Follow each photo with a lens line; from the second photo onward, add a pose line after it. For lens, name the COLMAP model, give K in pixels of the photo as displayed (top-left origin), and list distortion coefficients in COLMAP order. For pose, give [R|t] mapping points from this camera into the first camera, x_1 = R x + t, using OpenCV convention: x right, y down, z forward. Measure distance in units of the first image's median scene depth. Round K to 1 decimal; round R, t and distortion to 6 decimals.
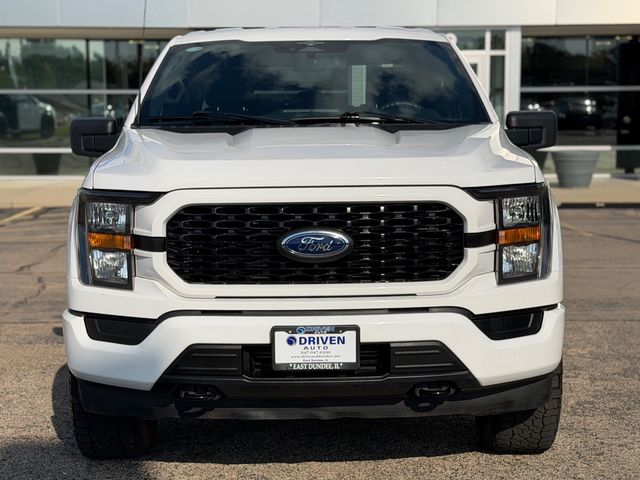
lens RADIAL K [[1248.8, 0, 316.4], [0, 1248.8, 243.1], [0, 0, 1]] dist [0.048732, 0.000000]
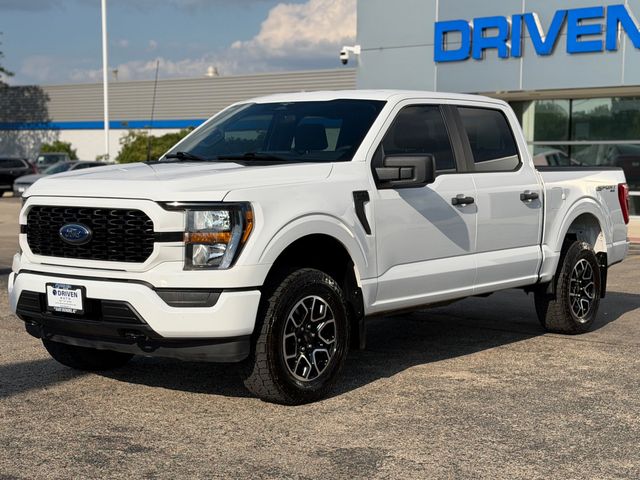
lens RADIAL K [[1100.2, 0, 293.0], [0, 1100.2, 228.8], [0, 0, 1]] dist [0.095198, 0.000000]
pose [[0.779608, 0.050136, -0.624258, 1.065841], [-0.075508, 0.997044, -0.014223, -0.005461], [0.621699, 0.058225, 0.781089, 0.080209]]
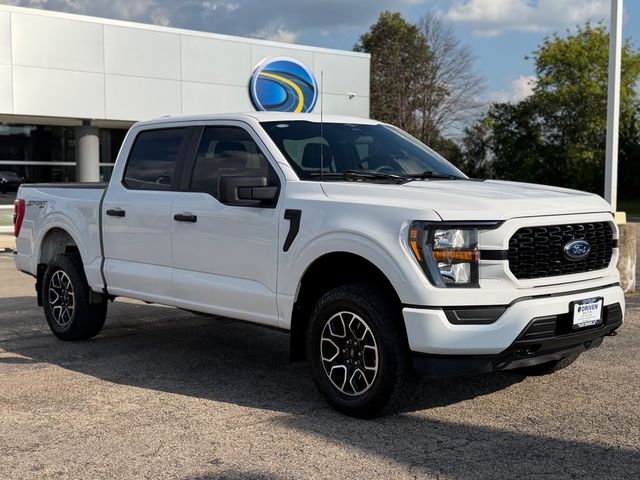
lens RADIAL K [[856.7, 0, 323.0], [0, 856.7, 245.0], [0, 0, 1]] dist [0.063984, 0.000000]
pose [[0.750401, -0.038066, 0.659885, -0.975115], [0.064558, 0.997788, -0.015855, -0.008408], [-0.657822, 0.054499, 0.751199, 0.366936]]
